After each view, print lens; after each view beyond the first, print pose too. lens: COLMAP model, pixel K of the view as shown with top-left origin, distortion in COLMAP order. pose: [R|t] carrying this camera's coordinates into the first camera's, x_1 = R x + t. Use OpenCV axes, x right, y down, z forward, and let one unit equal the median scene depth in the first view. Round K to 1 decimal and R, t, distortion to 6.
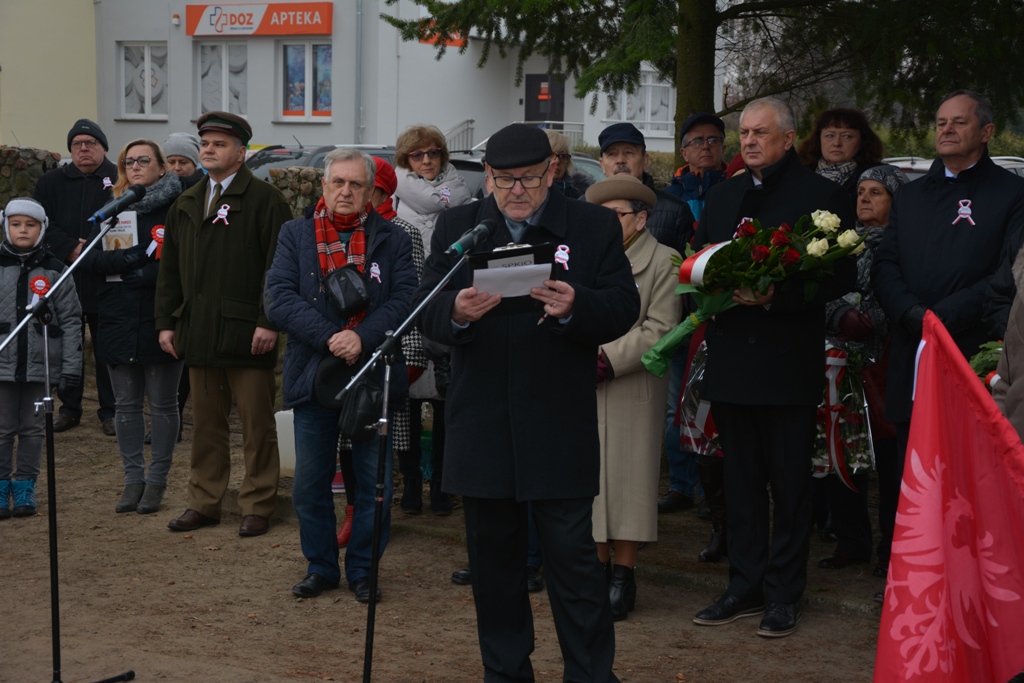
lens RADIAL K [[2173.9, 0, 514.5], [0, 2173.9, 339.5], [0, 0, 1]] dist [0.583361, 0.000000]
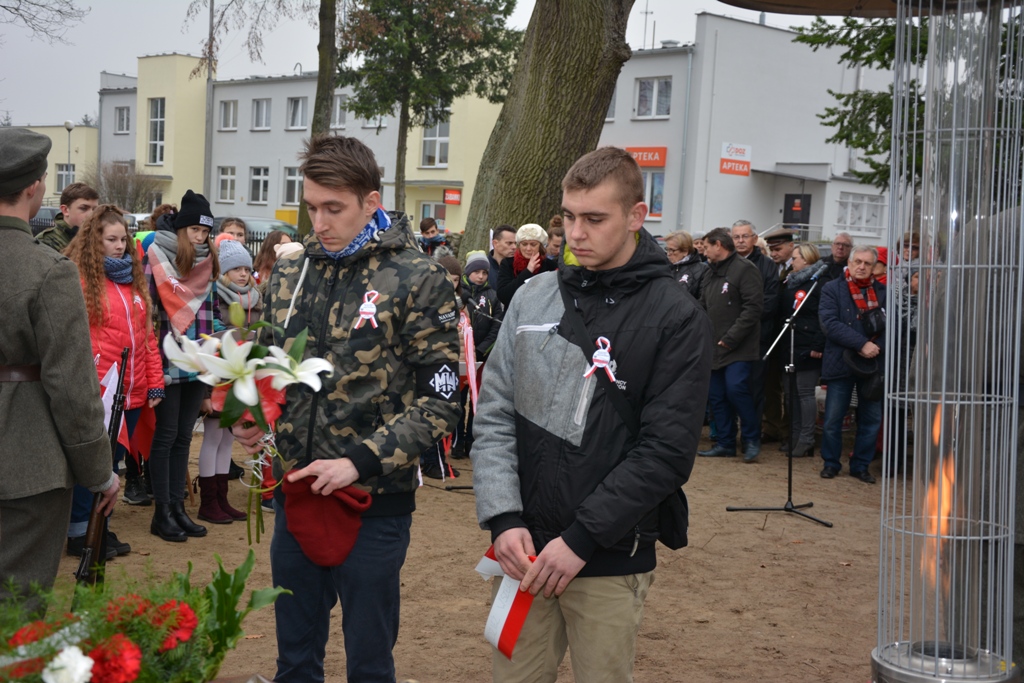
lens RADIAL K [[1435.3, 0, 501.6], [0, 1435.3, 348.5], [0, 0, 1]] dist [0.199800, 0.000000]
pose [[0.989020, 0.050329, -0.138951, -0.164231], [-0.051446, 0.998666, -0.004455, 0.017056], [0.138541, 0.011555, 0.990289, -0.197489]]
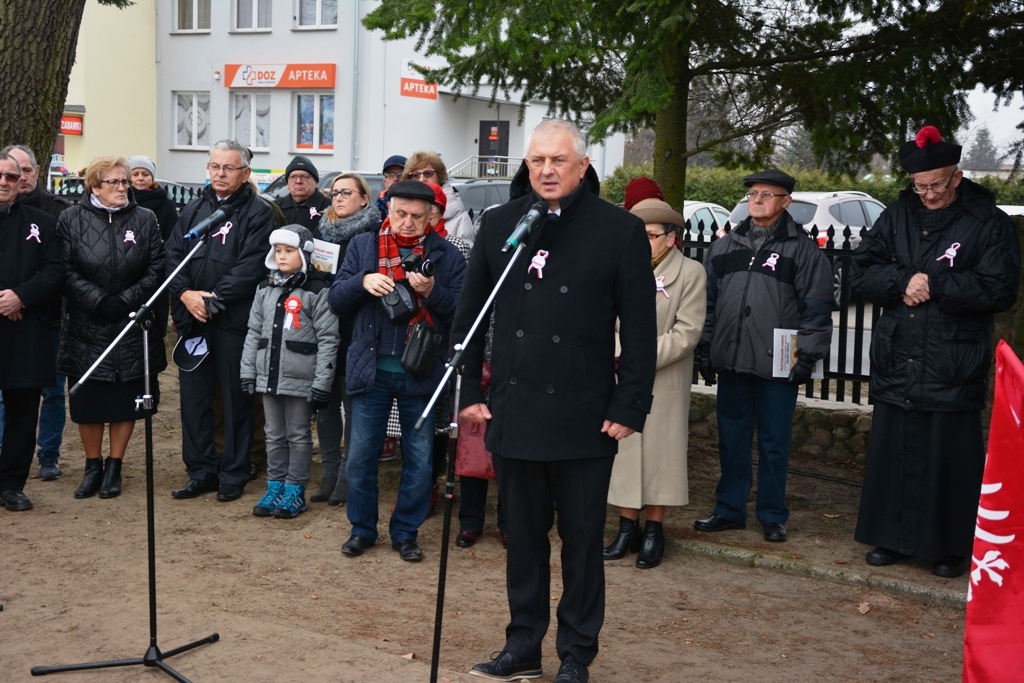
lens RADIAL K [[1580.8, 0, 510.1], [0, 1580.8, 347.6], [0, 0, 1]] dist [0.272721, 0.000000]
pose [[0.999251, 0.014212, 0.035986, -0.033325], [-0.014939, 0.999688, 0.020018, -0.009813], [-0.035690, -0.020540, 0.999152, 0.113217]]
